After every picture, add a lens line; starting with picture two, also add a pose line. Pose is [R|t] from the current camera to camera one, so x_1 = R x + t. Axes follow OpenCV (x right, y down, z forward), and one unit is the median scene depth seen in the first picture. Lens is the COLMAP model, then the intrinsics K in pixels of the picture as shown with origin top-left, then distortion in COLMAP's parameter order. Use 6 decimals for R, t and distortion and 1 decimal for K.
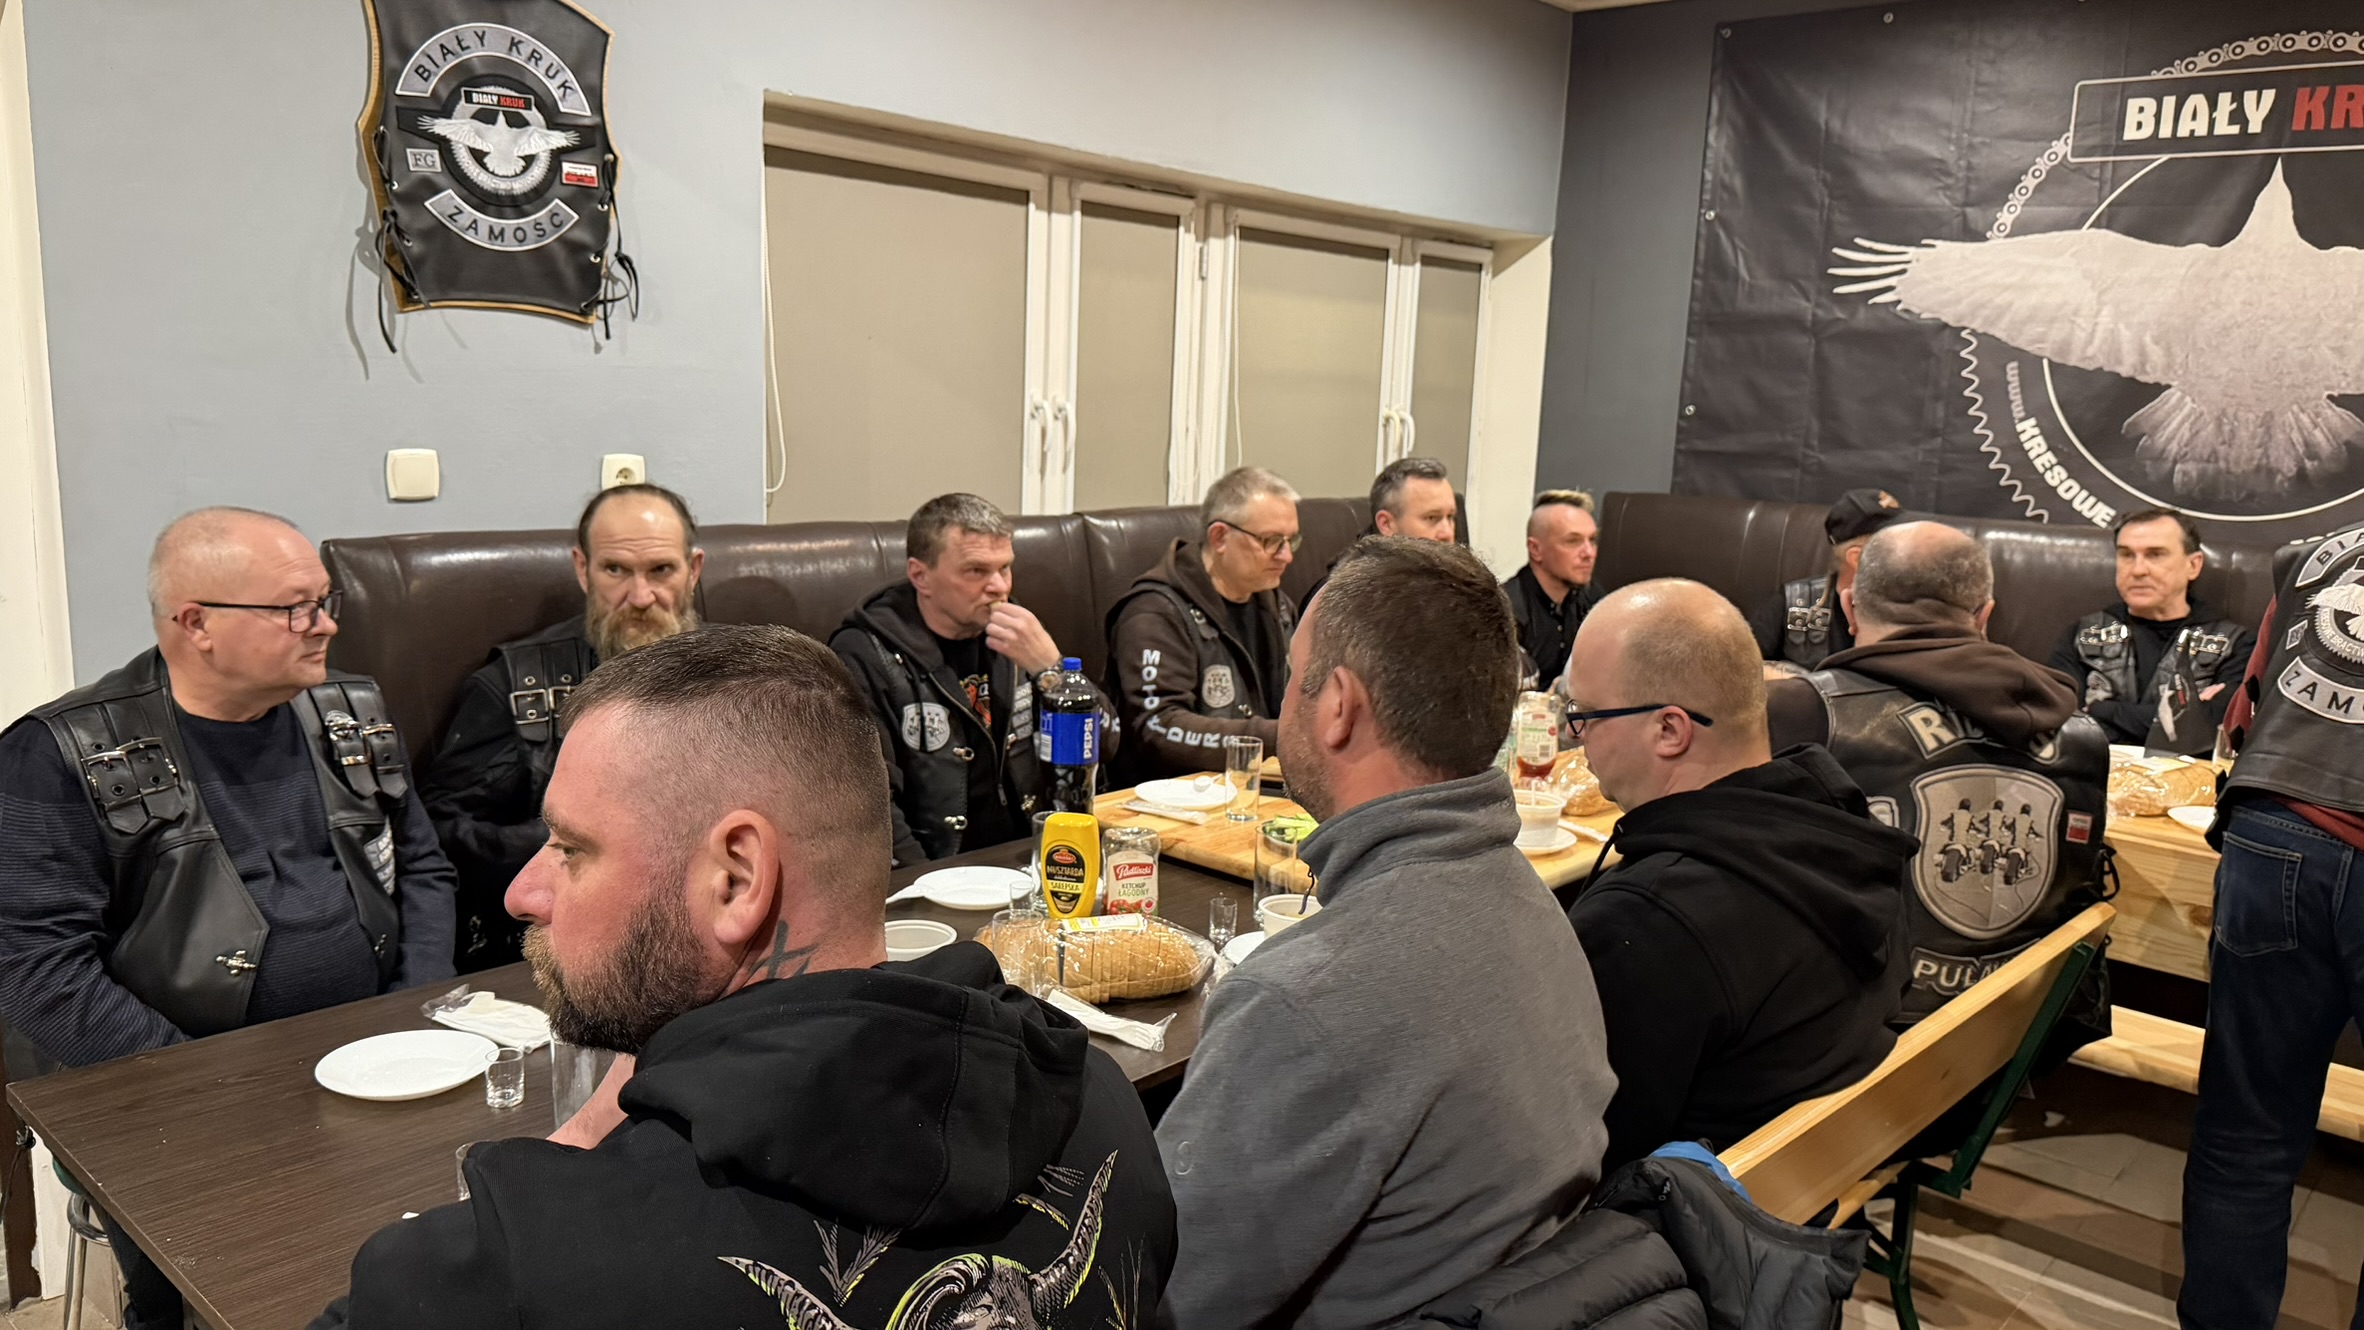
lens RADIAL K [[1766.4, 0, 1103.7], [0, 1766.4, 670.6], [0, 0, 1]] dist [-0.004491, -0.011031]
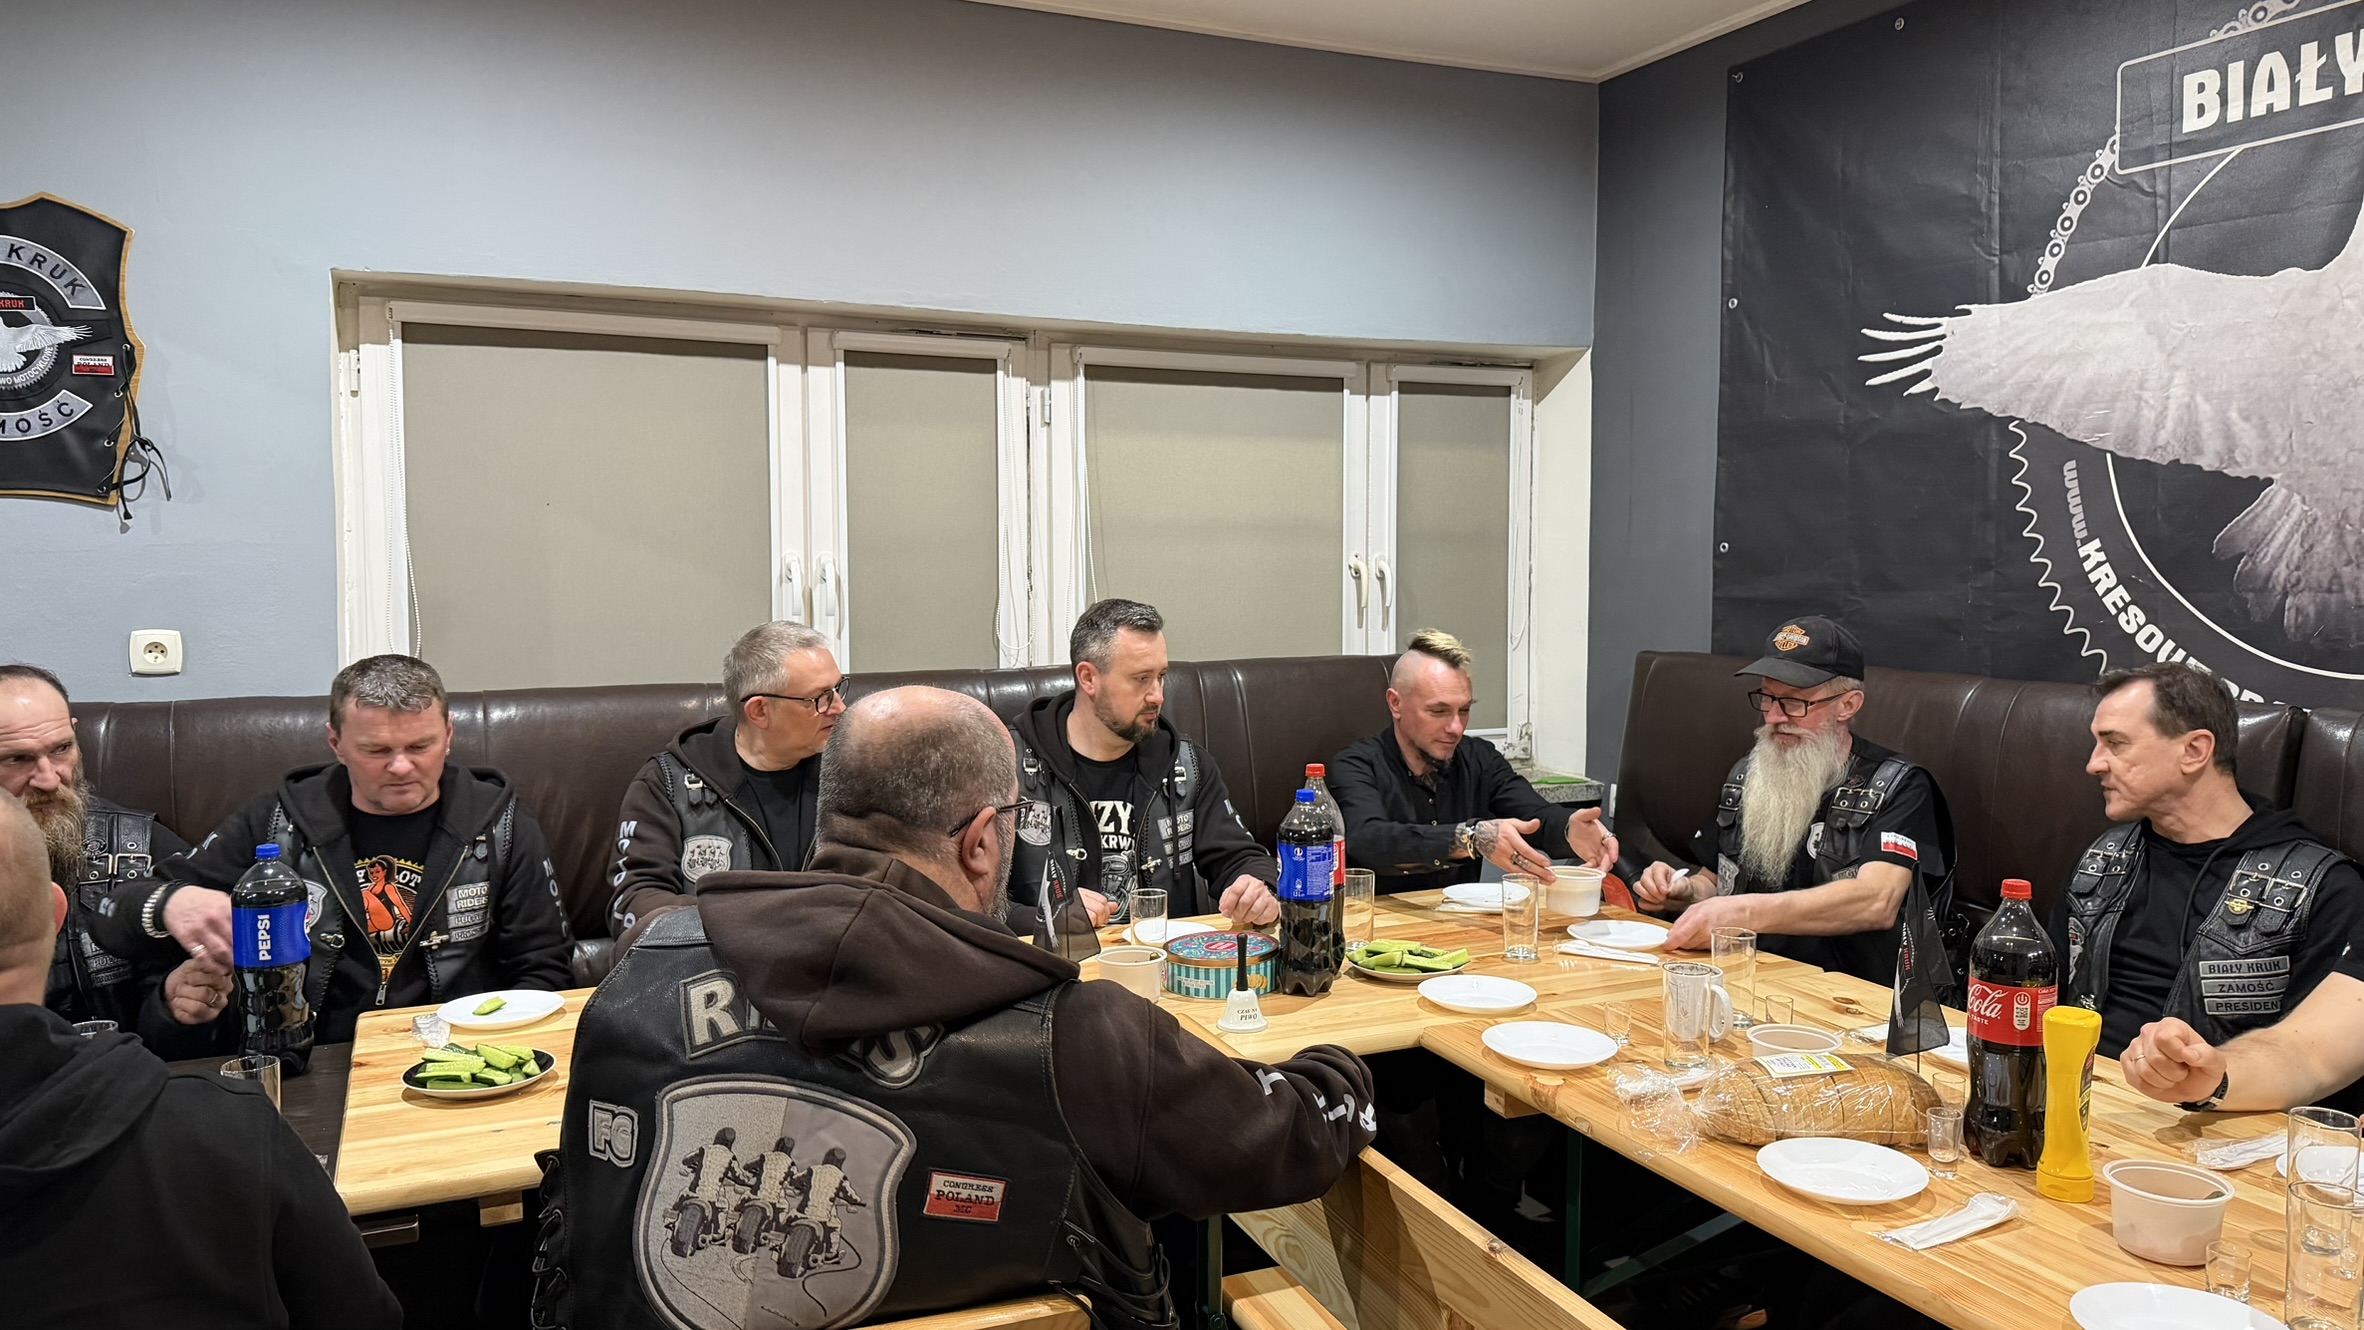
lens RADIAL K [[1680.7, 0, 1144.2], [0, 1680.7, 660.4], [0, 0, 1]] dist [0.007002, -0.024118]
pose [[0.919868, -0.014680, -0.391953, 0.455247], [-0.025606, 0.994920, -0.097356, -0.021150], [0.391391, 0.099591, 0.914819, 0.256352]]
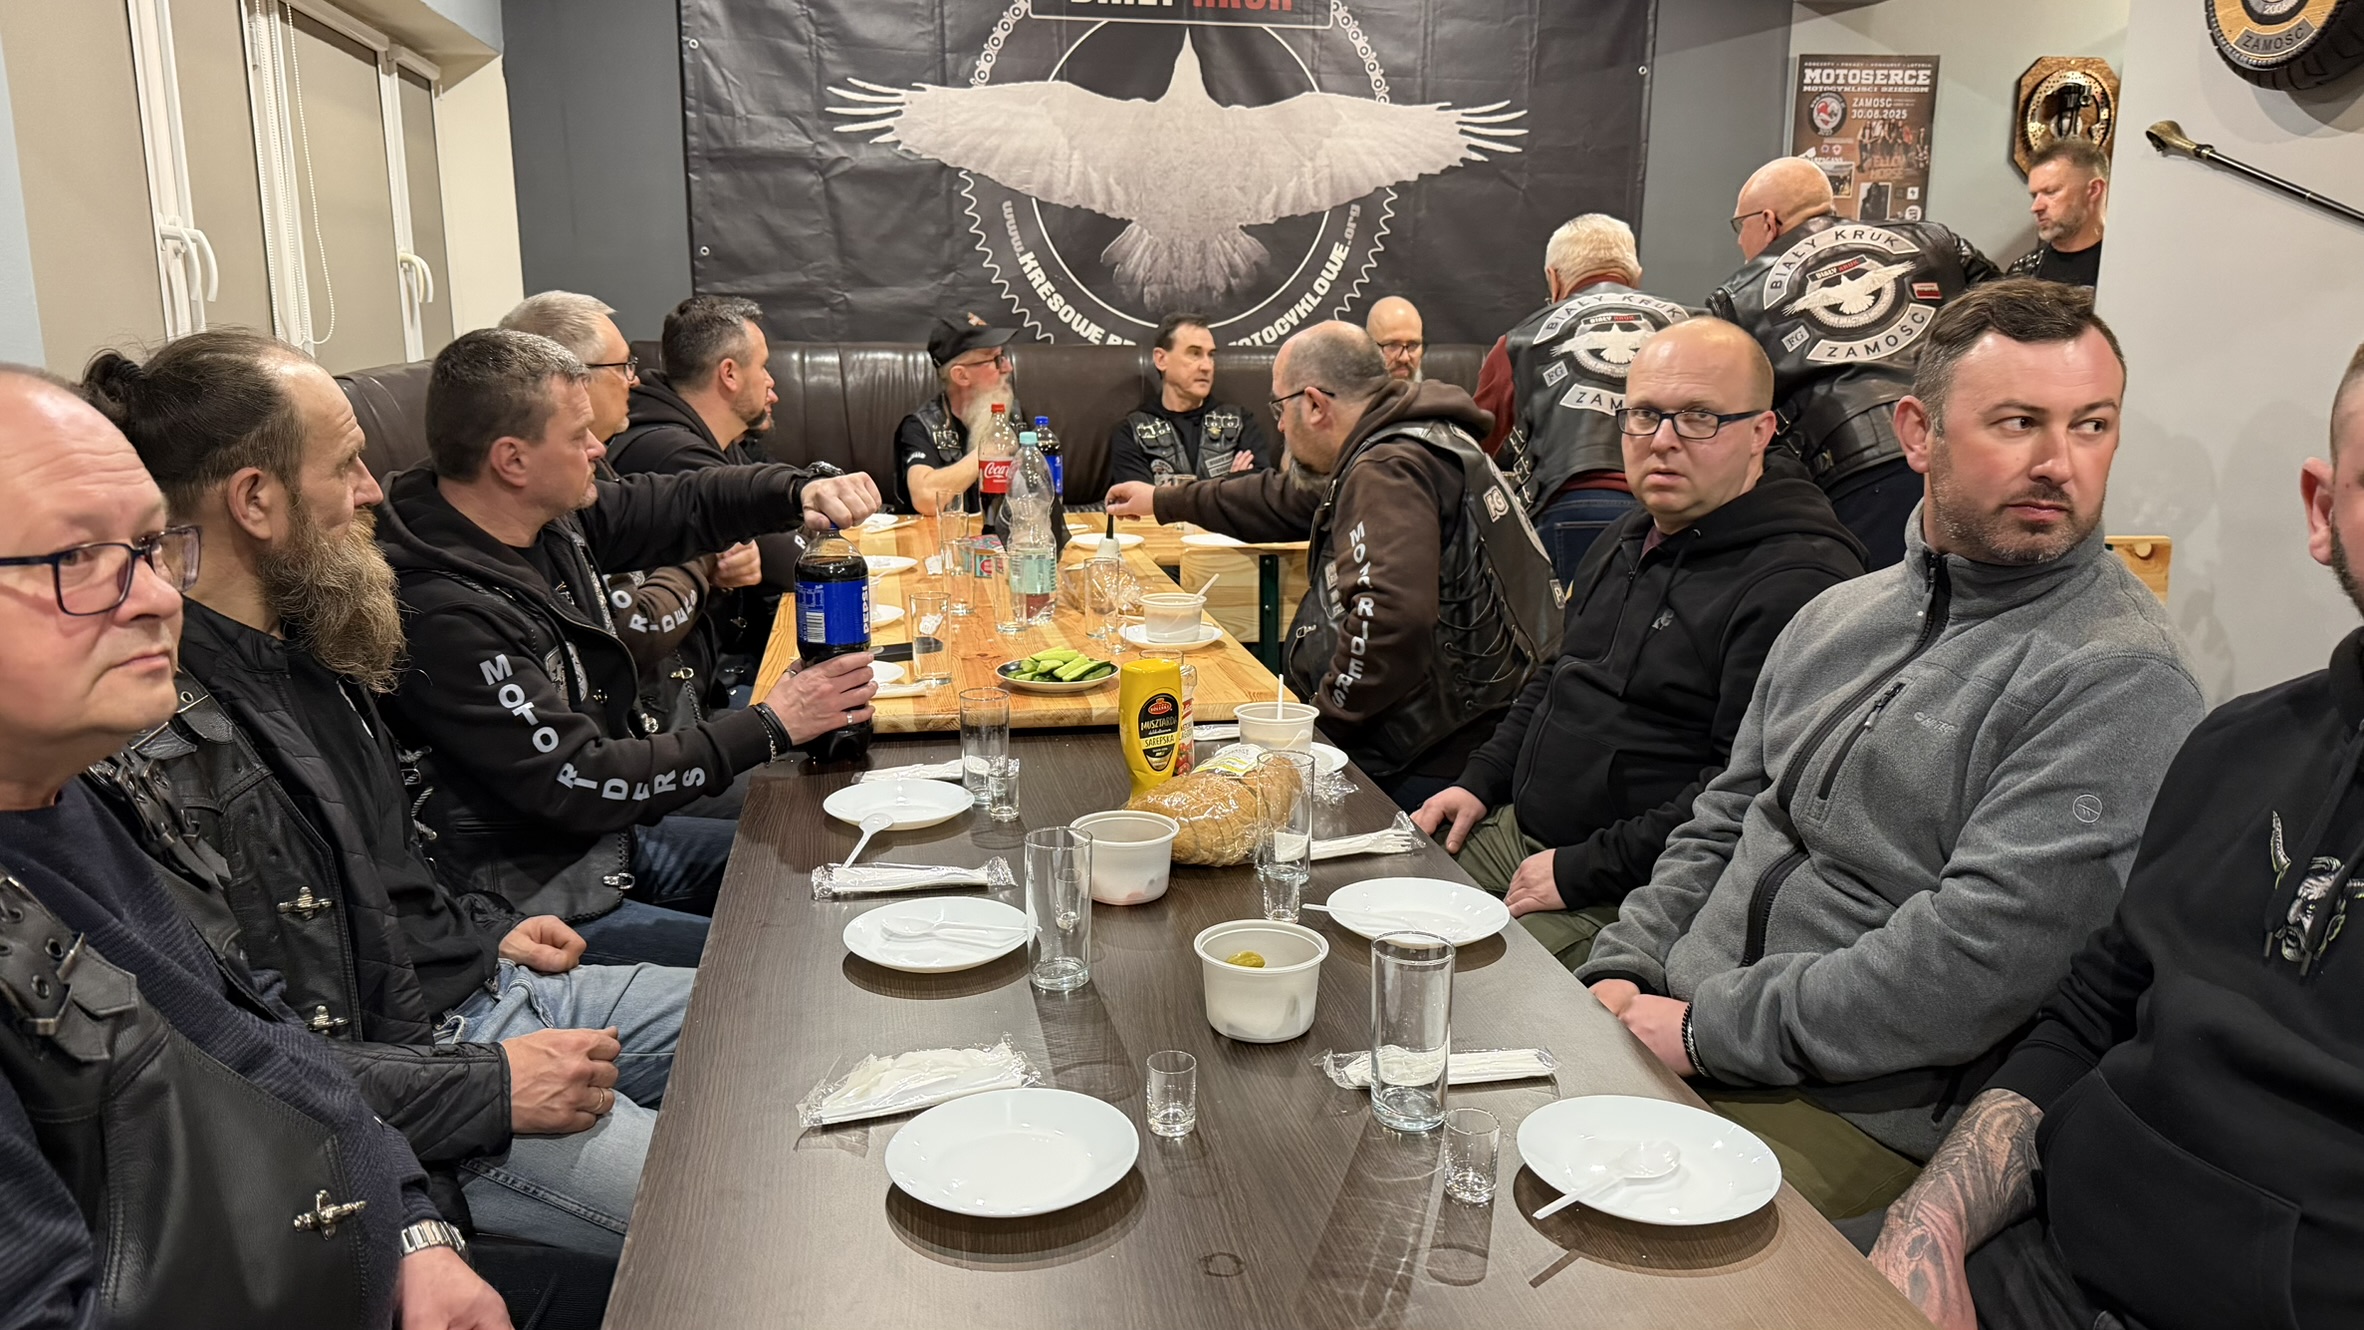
lens RADIAL K [[1765.2, 0, 1180.5], [0, 1765.2, 701.3], [0, 0, 1]] dist [0.145456, -0.307431]
pose [[0.567257, -0.210532, 0.796176, -0.412242], [0.152889, 0.976887, 0.149387, -0.016618], [-0.809224, 0.036986, 0.586334, 0.264284]]
